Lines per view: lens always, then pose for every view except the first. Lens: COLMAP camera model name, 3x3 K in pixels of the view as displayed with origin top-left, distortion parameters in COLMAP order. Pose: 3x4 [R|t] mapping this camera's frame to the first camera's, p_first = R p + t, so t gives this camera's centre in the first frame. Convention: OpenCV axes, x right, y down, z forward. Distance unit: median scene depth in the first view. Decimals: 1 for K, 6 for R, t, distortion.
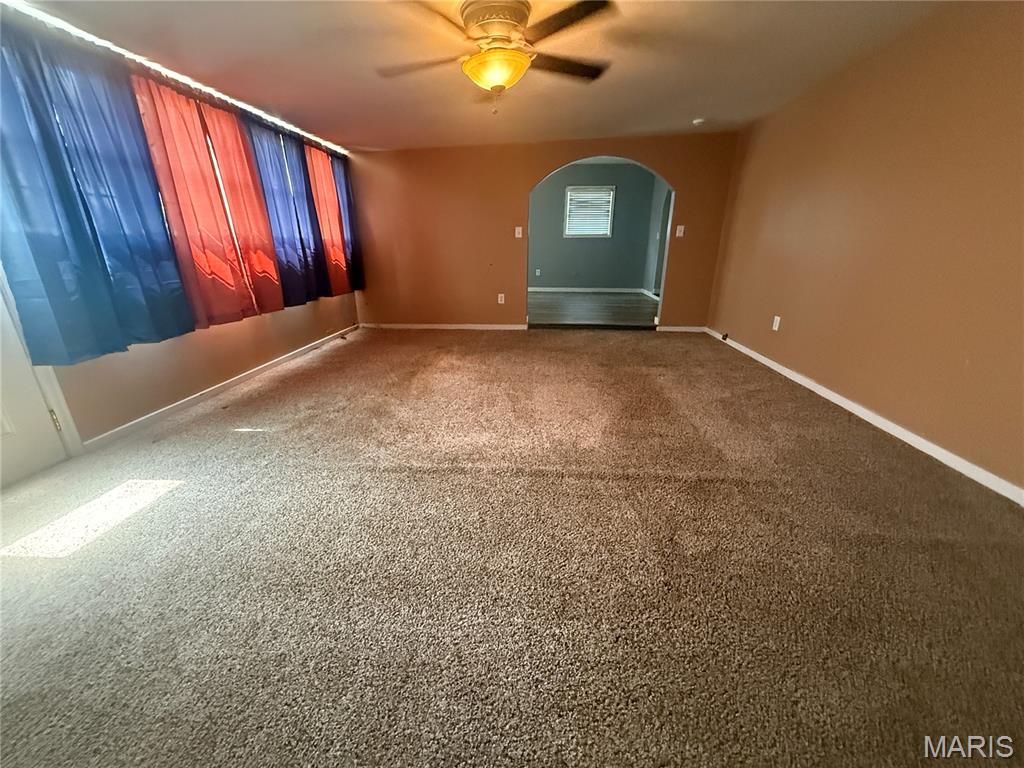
lens RADIAL K [[407.3, 0, 512.0], [0, 407.3, 384.0], [0, 0, 1]] dist [-0.007463, 0.000409]
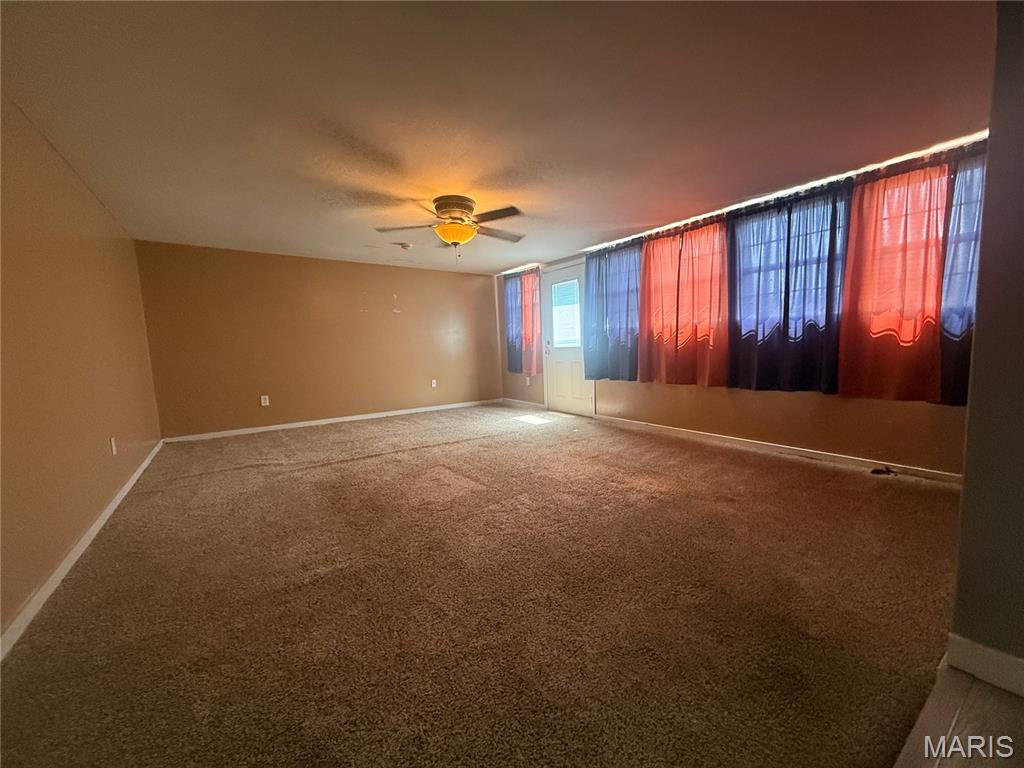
lens RADIAL K [[407.3, 0, 512.0], [0, 407.3, 384.0], [0, 0, 1]] dist [-0.007463, 0.000409]
pose [[-0.769582, 0.106564, -0.629593, 0.569869], [-0.160286, 0.922170, 0.352010, -0.565042], [0.618103, 0.371816, -0.692605, 1.651278]]
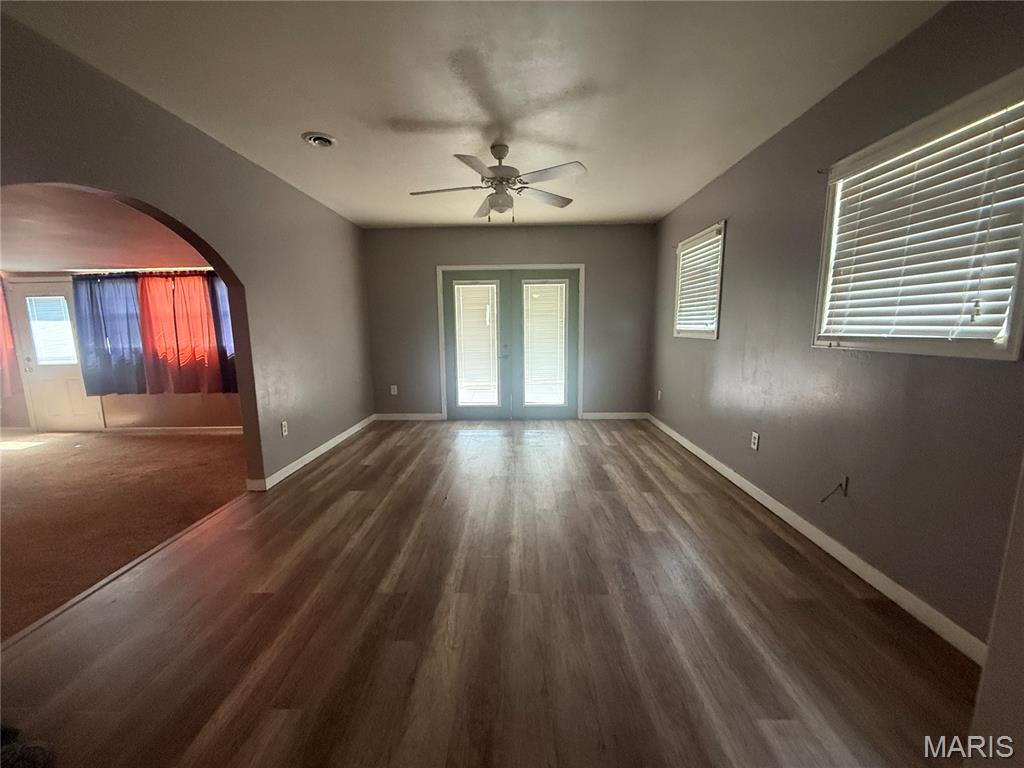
lens RADIAL K [[407.3, 0, 512.0], [0, 407.3, 384.0], [0, 0, 1]] dist [-0.007463, 0.000409]
pose [[0.073440, 0.152832, -0.985520, 1.098596], [-0.312357, 0.941994, 0.122805, -0.864631], [0.947122, 0.298815, 0.116918, 2.166358]]
